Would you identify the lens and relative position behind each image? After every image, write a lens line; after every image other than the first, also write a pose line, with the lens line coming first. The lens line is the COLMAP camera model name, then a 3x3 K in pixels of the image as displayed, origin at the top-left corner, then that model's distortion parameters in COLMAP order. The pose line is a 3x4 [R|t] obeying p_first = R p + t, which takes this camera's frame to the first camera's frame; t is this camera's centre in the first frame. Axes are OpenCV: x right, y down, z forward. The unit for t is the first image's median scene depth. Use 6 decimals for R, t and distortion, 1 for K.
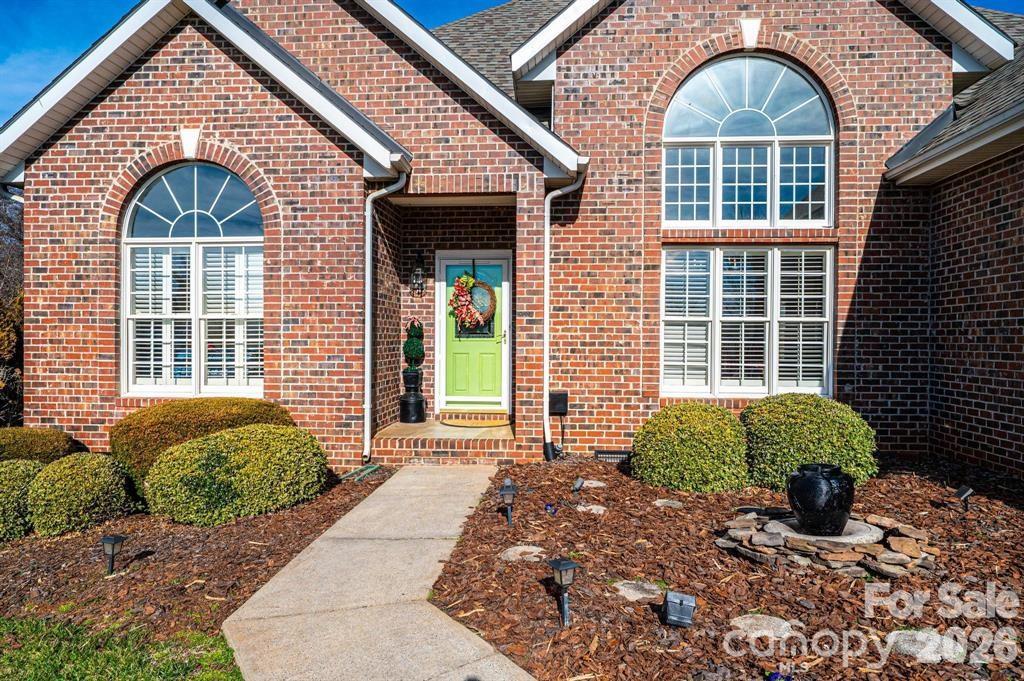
lens RADIAL K [[694.2, 0, 512.3], [0, 694.2, 341.2], [0, 0, 1]] dist [-0.010302, -0.000272]
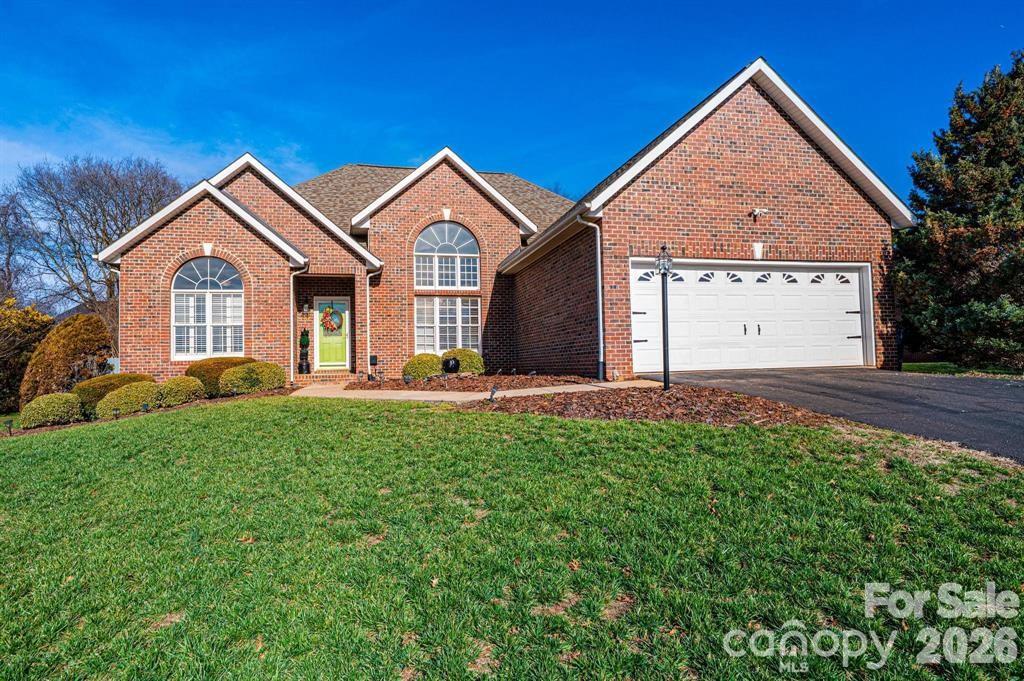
lens RADIAL K [[585.2, 0, 513.0], [0, 585.2, 341.1], [0, 0, 1]] dist [0.007126, 0.000126]
pose [[0.946807, -0.013258, 0.321530, -0.130917], [0.029588, 0.998505, -0.045954, 0.134462], [-0.320440, 0.053023, 0.945784, -1.116300]]
